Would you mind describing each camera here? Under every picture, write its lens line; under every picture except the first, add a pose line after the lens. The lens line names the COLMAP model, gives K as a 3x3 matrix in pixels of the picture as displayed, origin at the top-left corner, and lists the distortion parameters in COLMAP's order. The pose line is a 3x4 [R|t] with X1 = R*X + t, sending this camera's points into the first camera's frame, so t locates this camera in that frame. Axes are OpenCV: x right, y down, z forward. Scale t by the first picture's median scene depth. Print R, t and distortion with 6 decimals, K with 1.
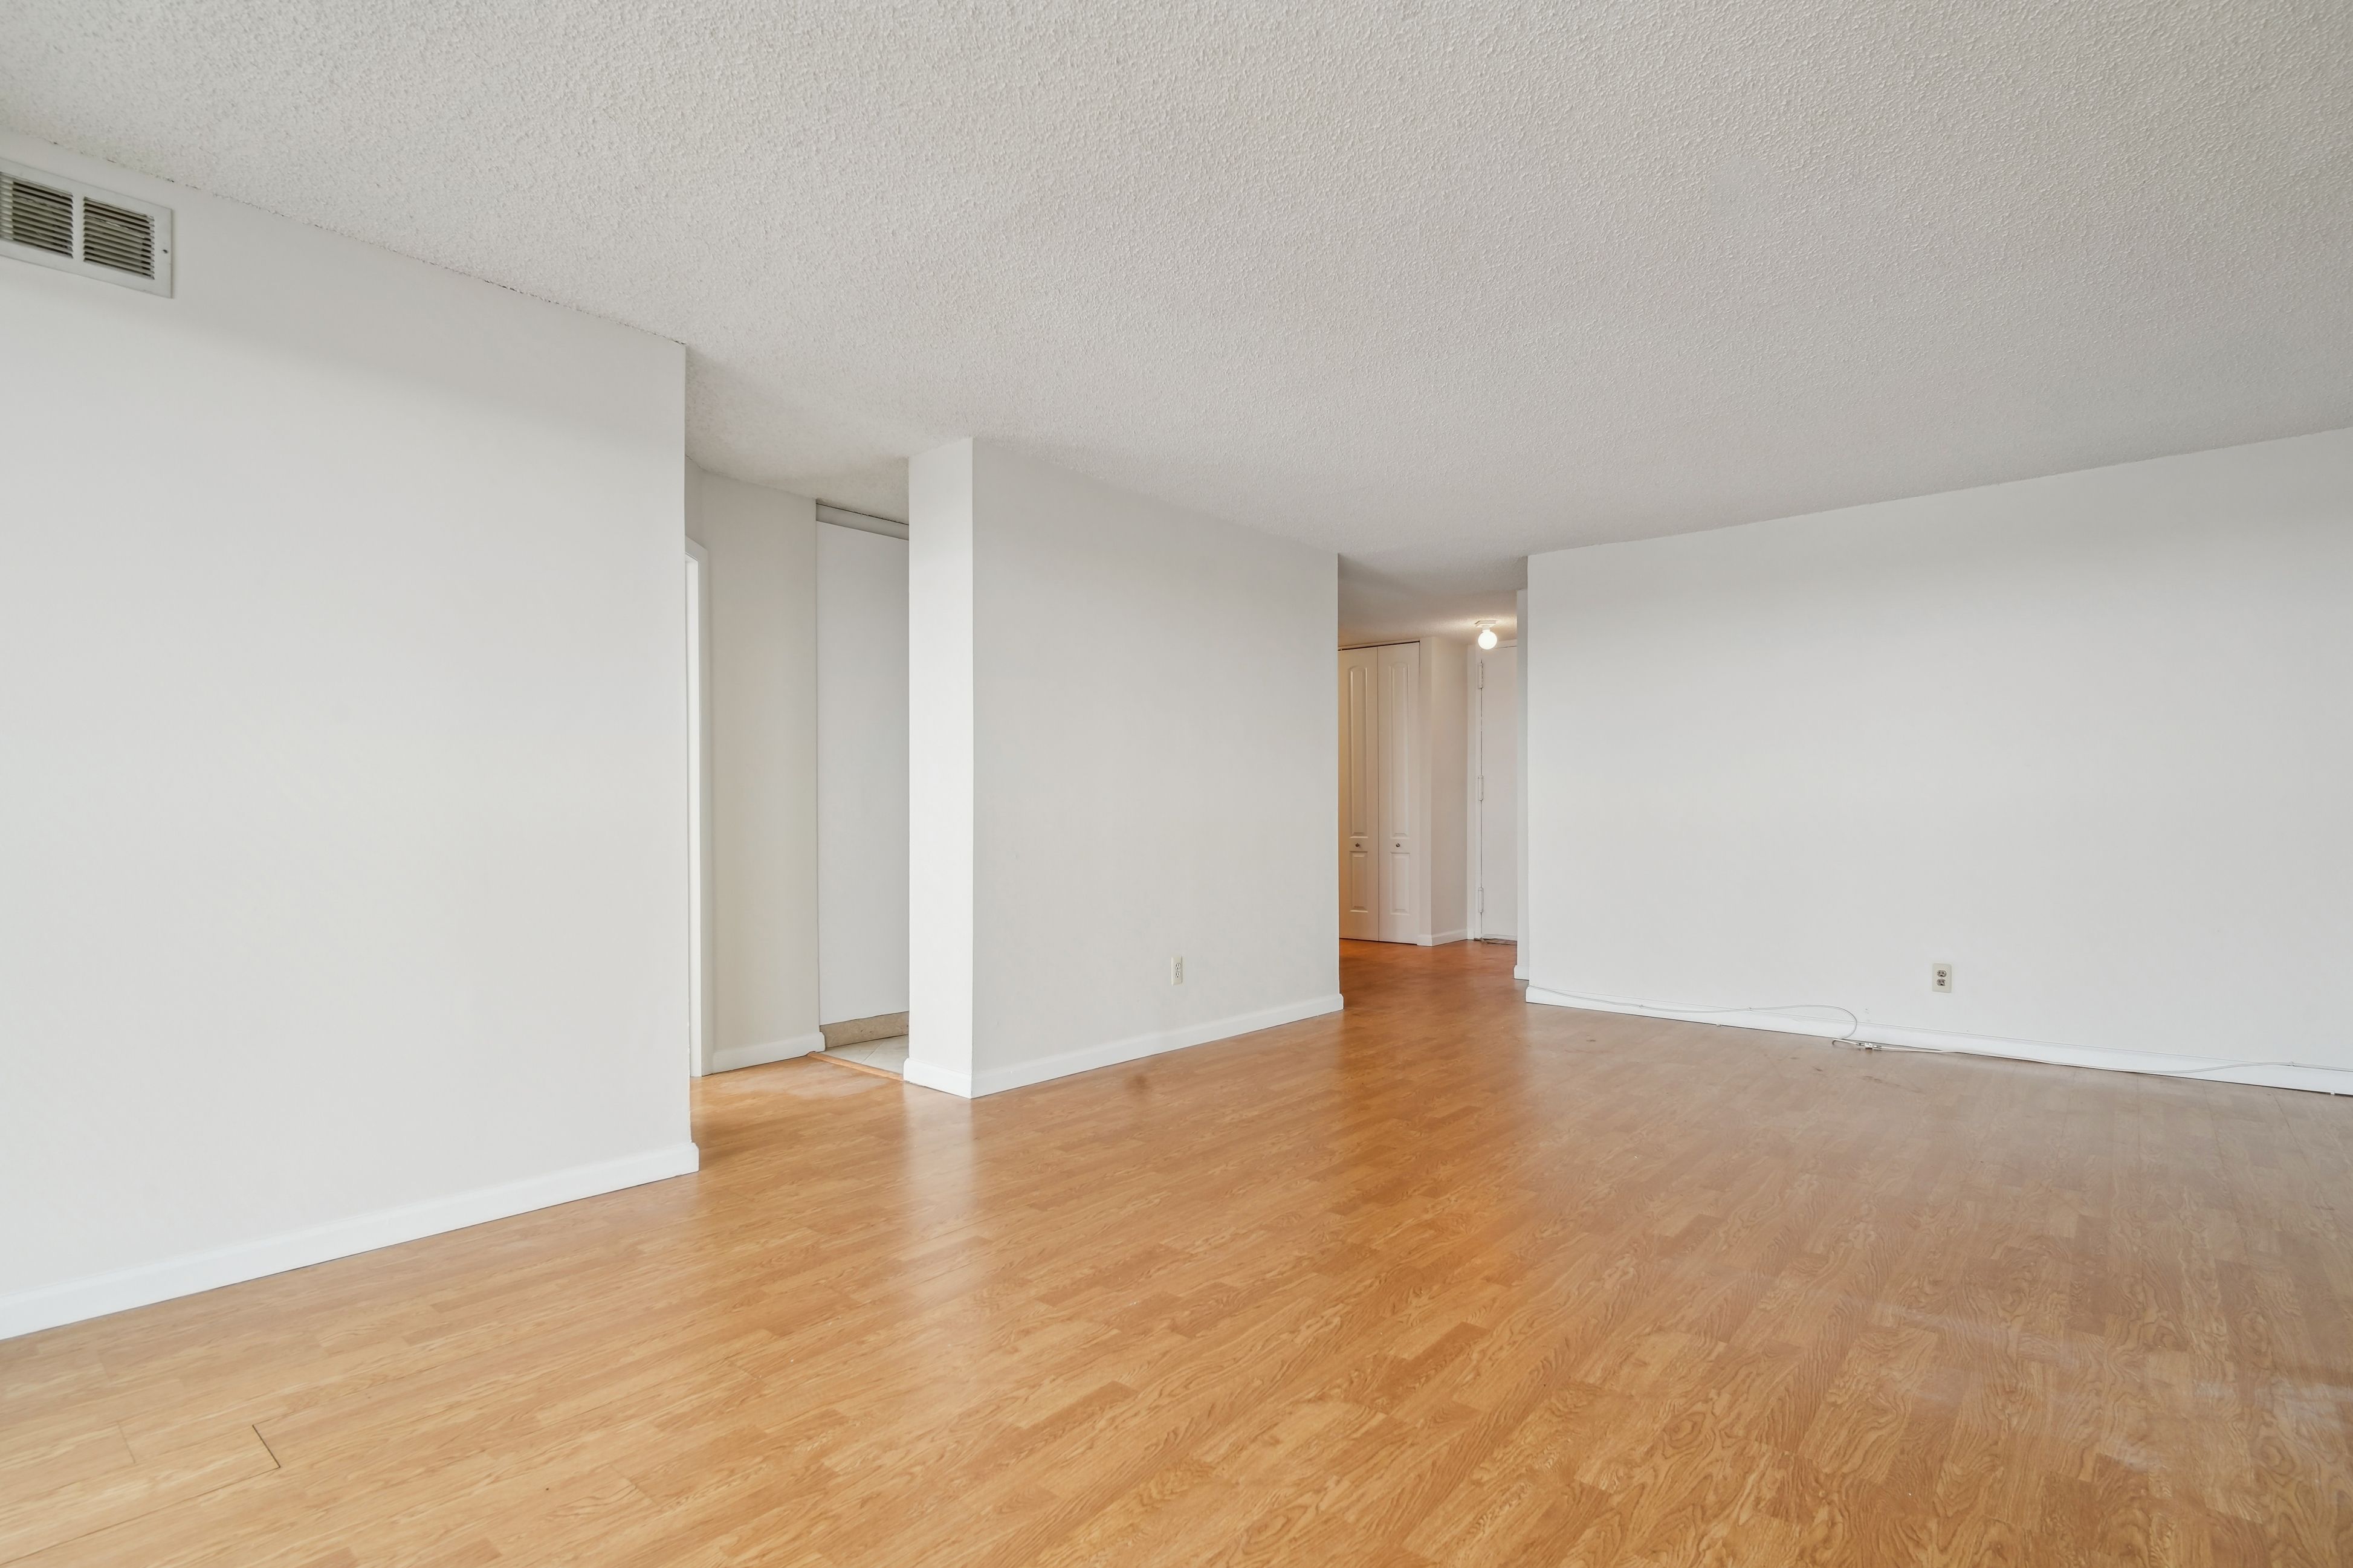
lens RADIAL K [[1127.5, 0, 1172.4], [0, 1127.5, 778.5], [0, 0, 1]] dist [0.000554, -0.004162]
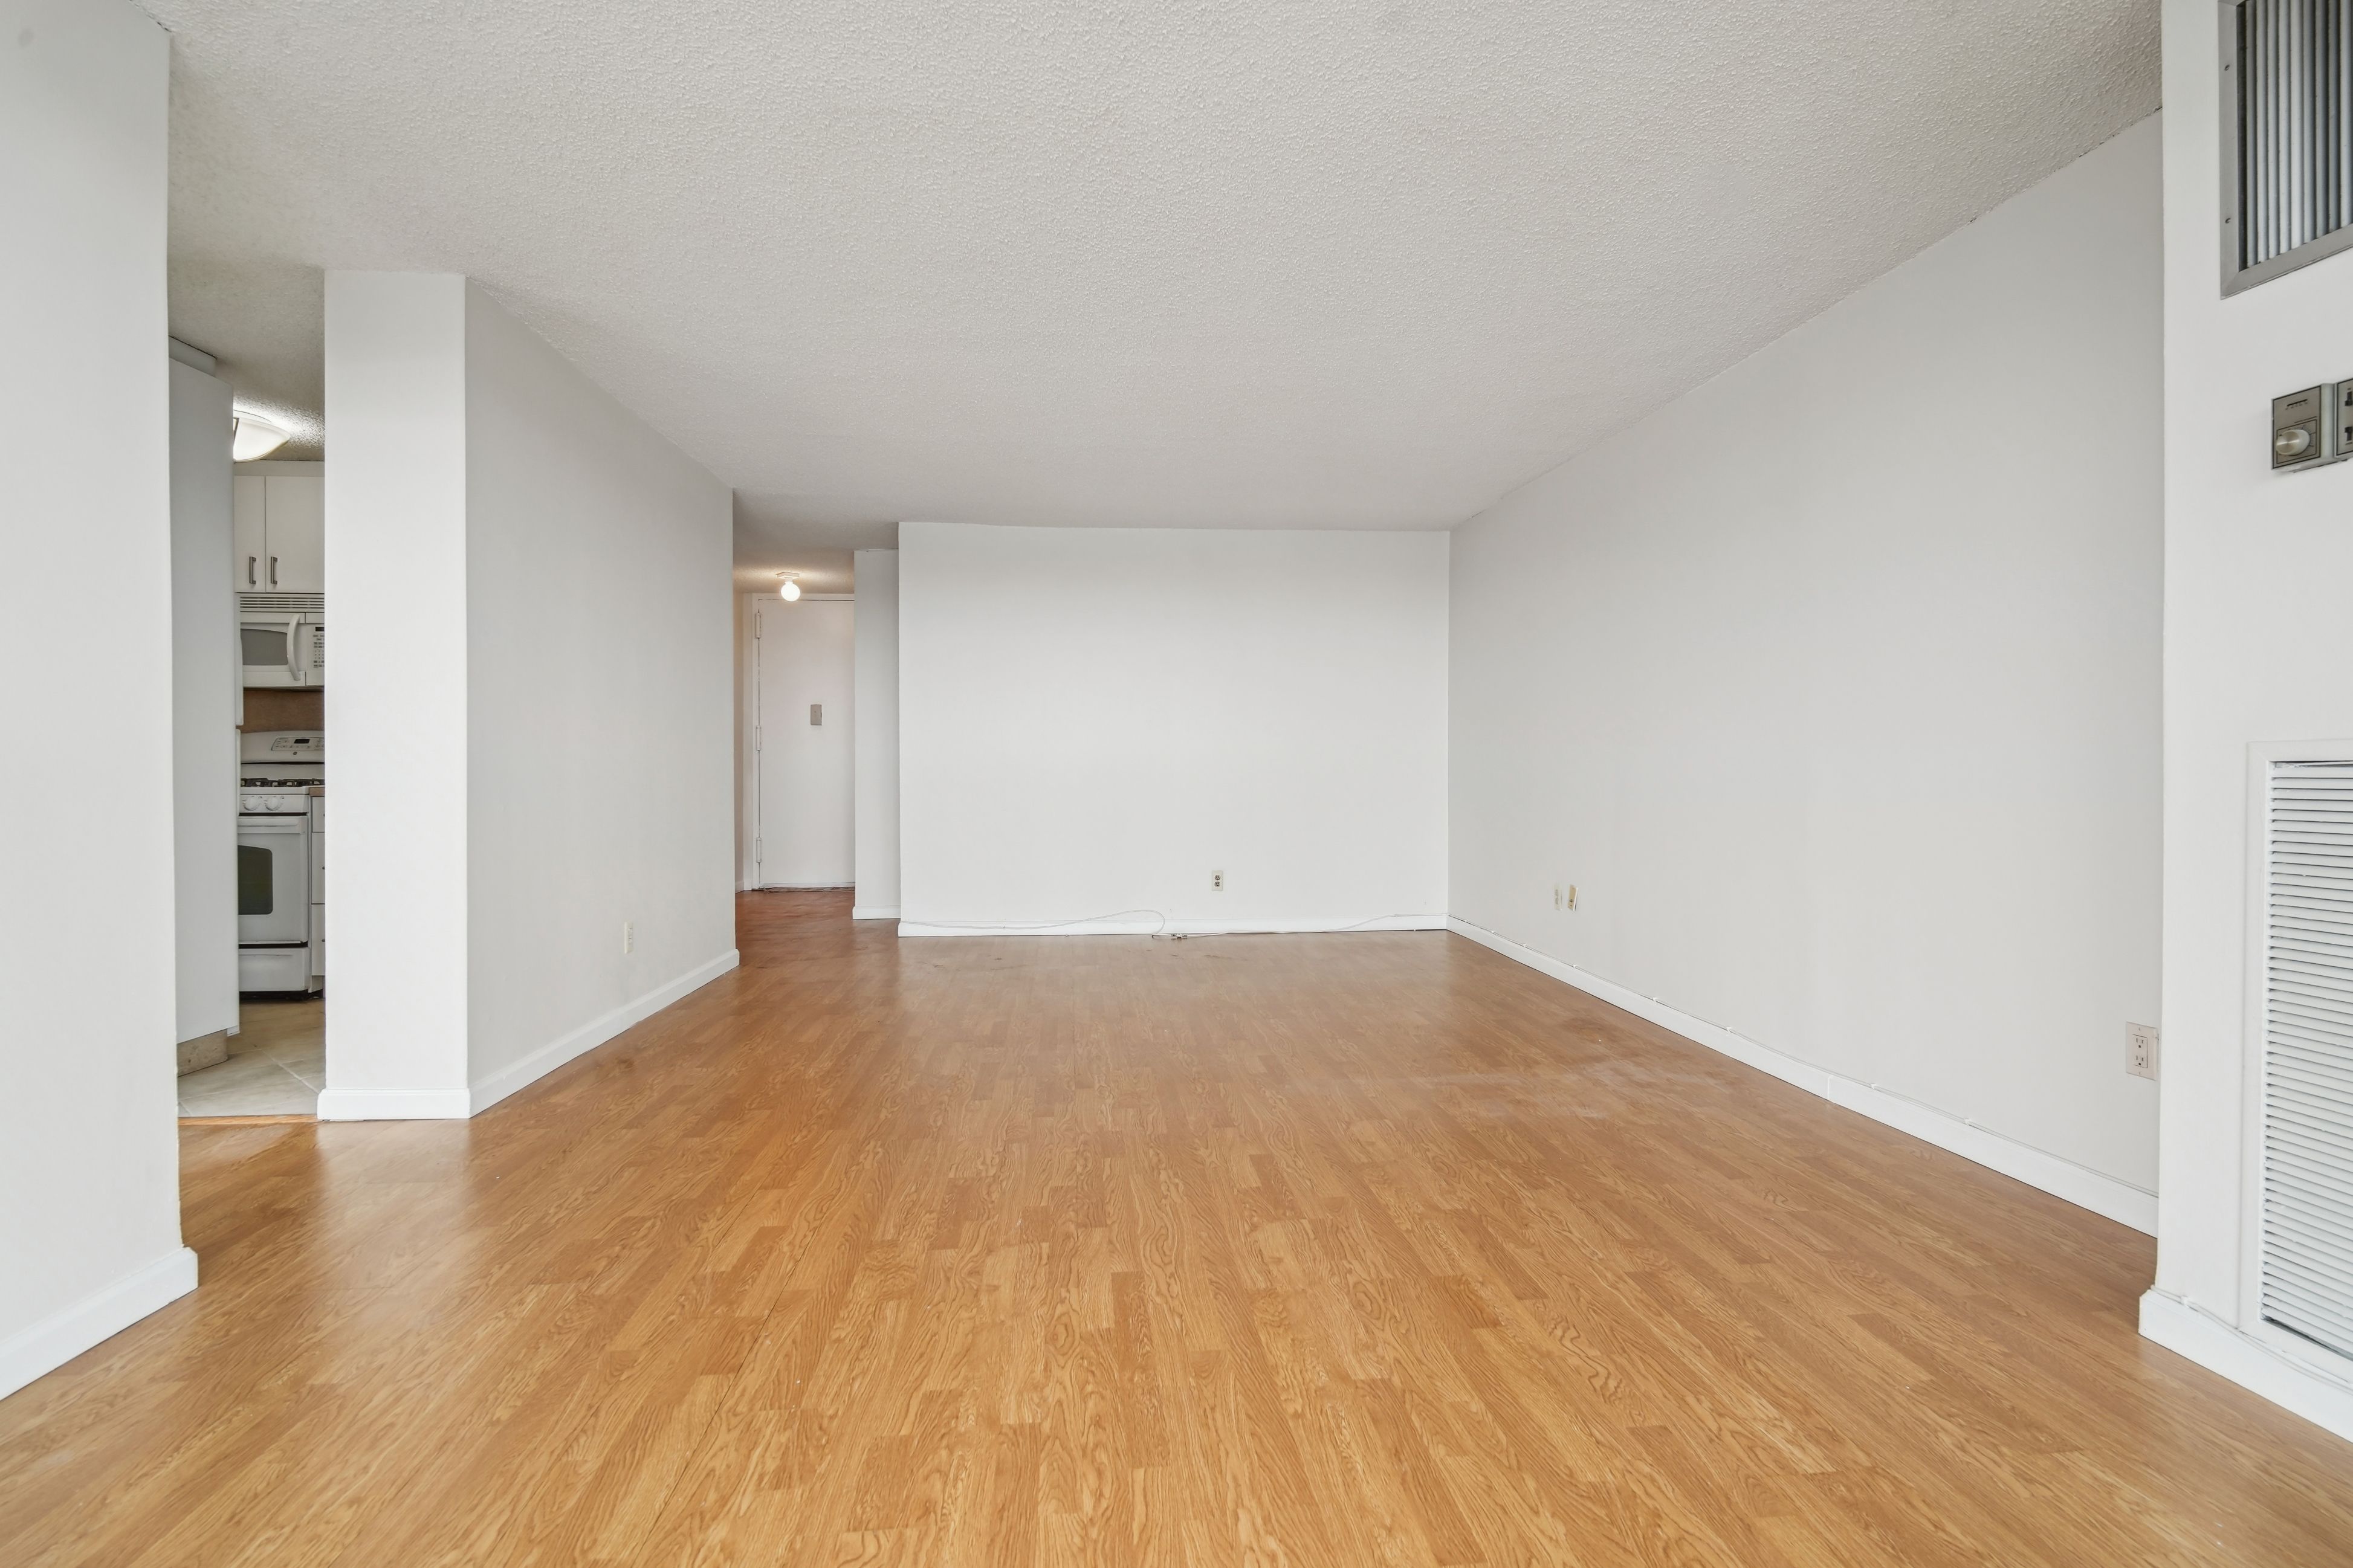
lens RADIAL K [[1111.9, 0, 1167.7], [0, 1111.9, 771.2], [0, 0, 1]] dist [0.002019, -0.005179]
pose [[0.700059, -0.003576, 0.714076, -0.649355], [-0.020100, 0.999493, 0.024711, 0.020503], [-0.713802, -0.031652, 0.699632, 0.190755]]
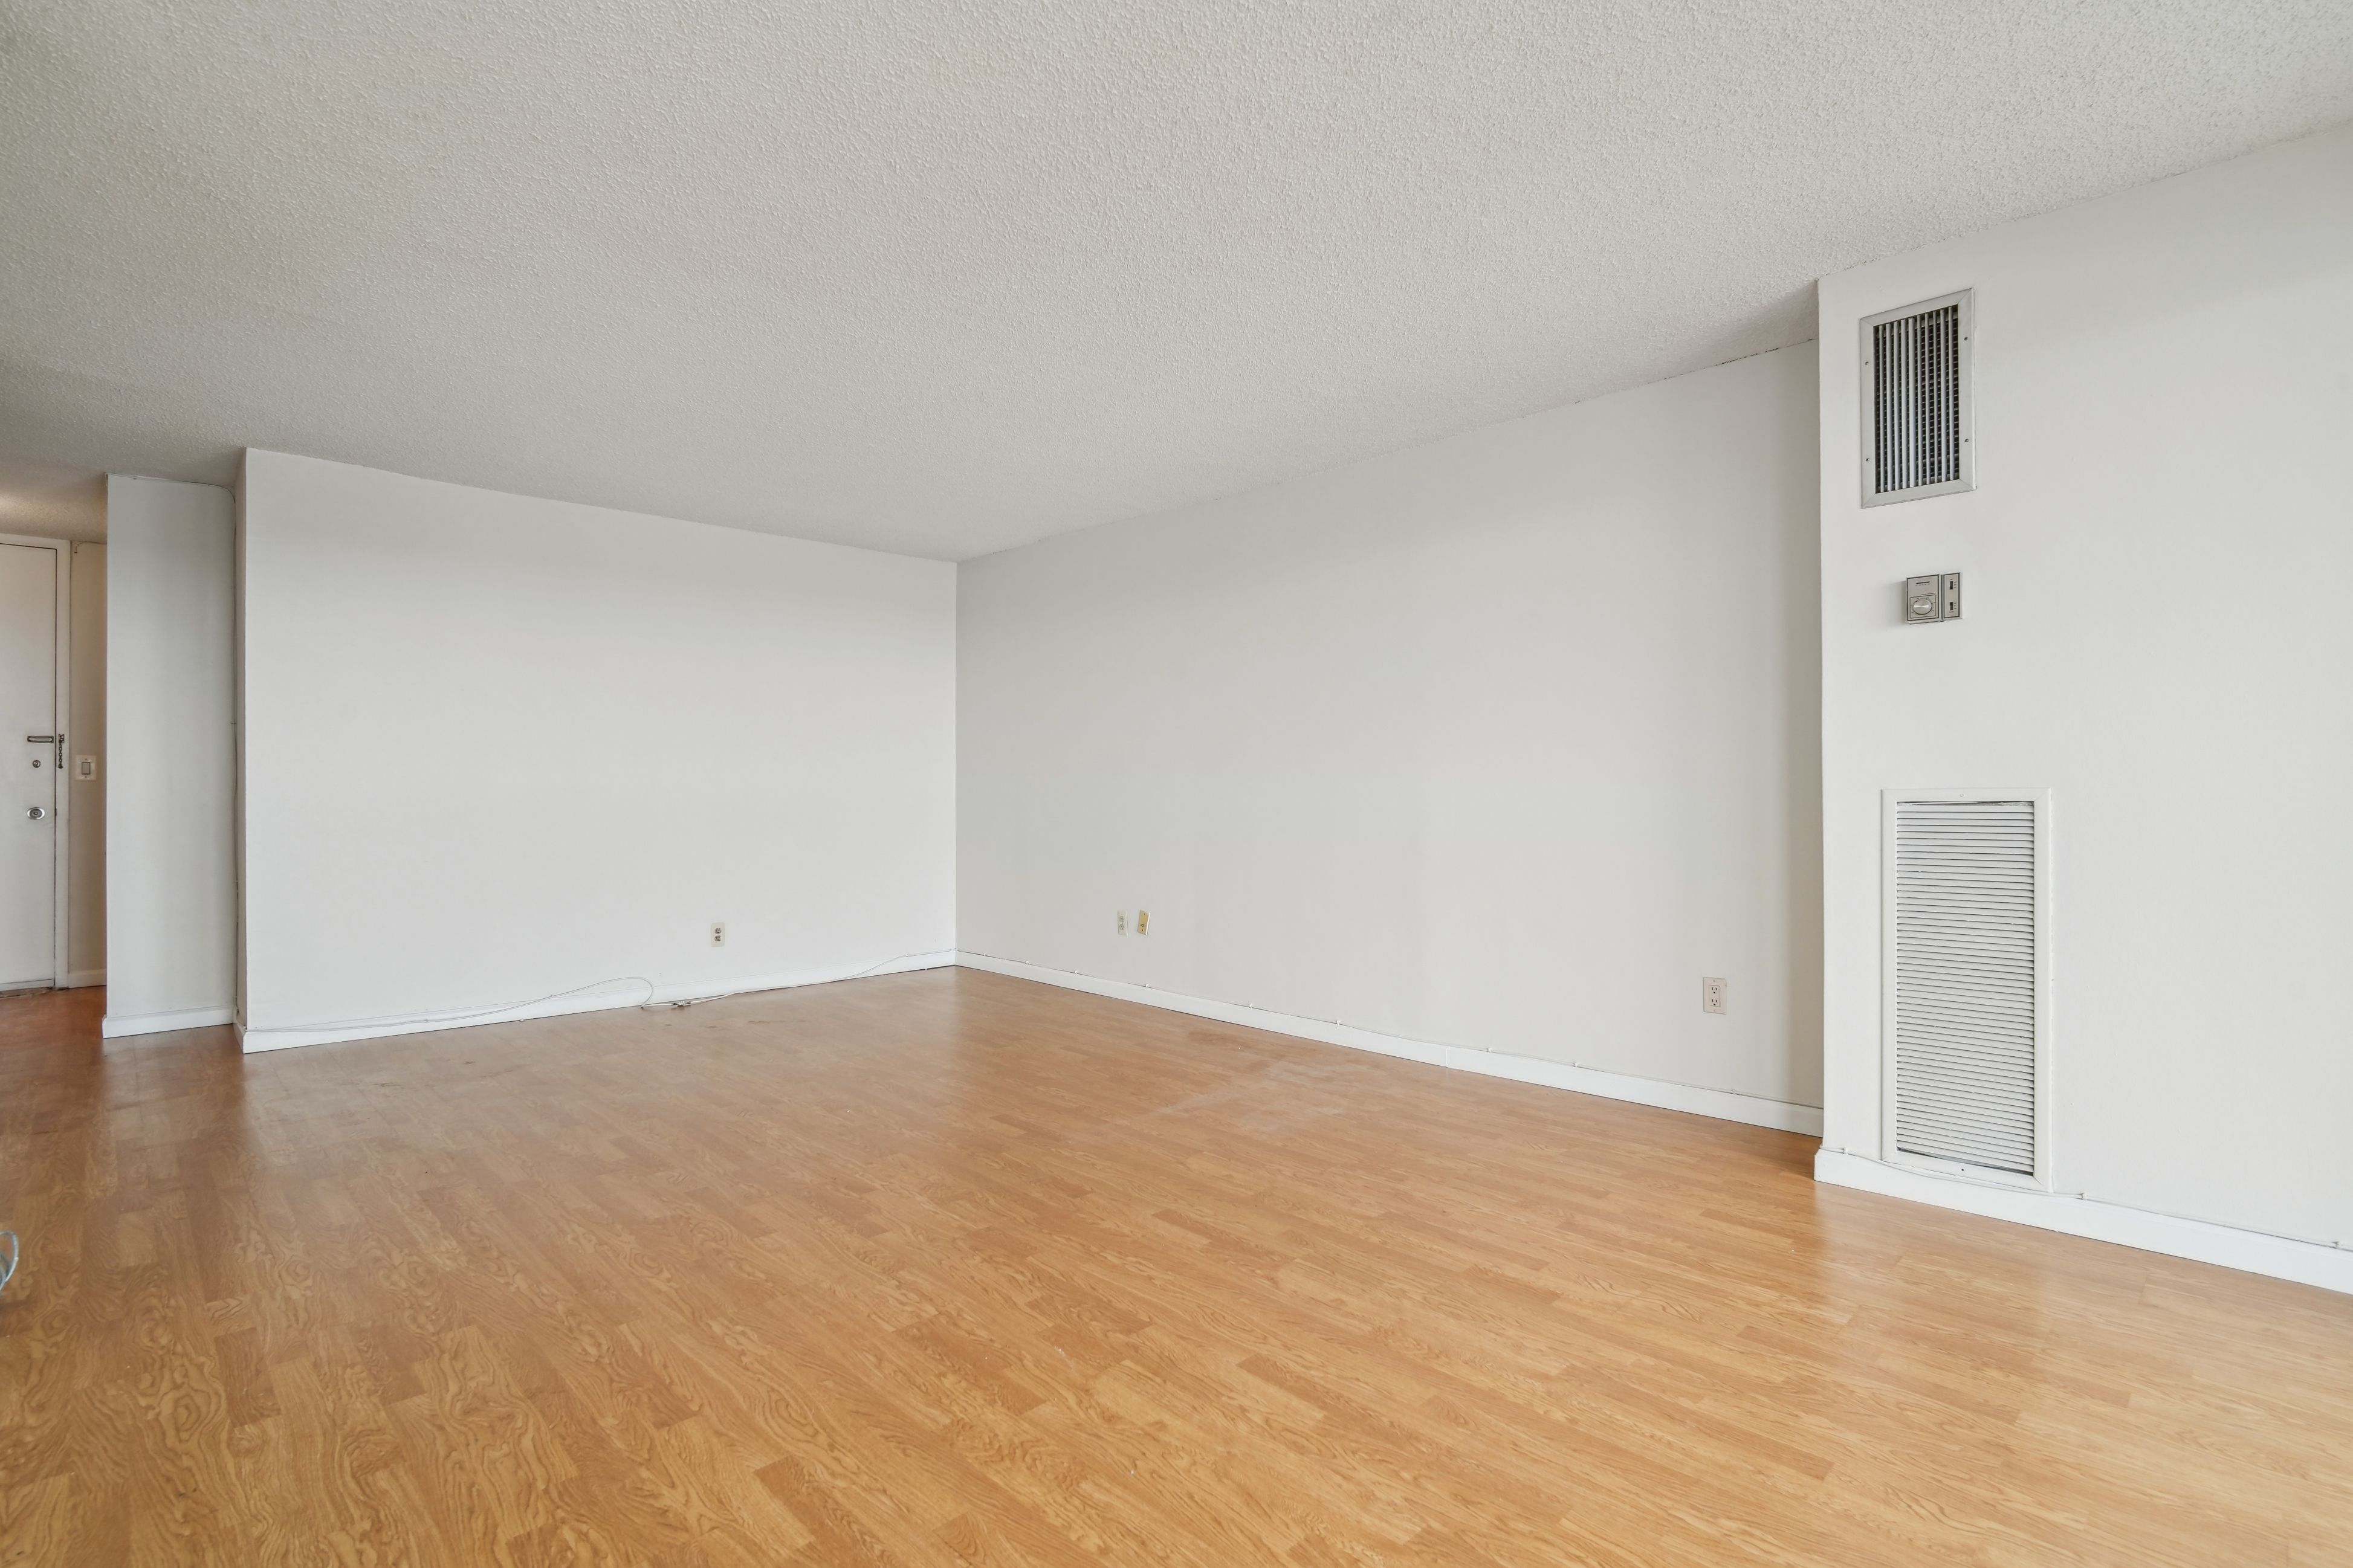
lens RADIAL K [[1117.7, 0, 1172.4], [0, 1117.7, 786.4], [0, 0, 1]] dist [0.003571, -0.006520]
pose [[0.098191, 0.006200, 0.995148, -0.869191], [-0.026144, 0.999652, -0.003649, 0.025420], [-0.994824, -0.025659, 0.098319, 0.812360]]
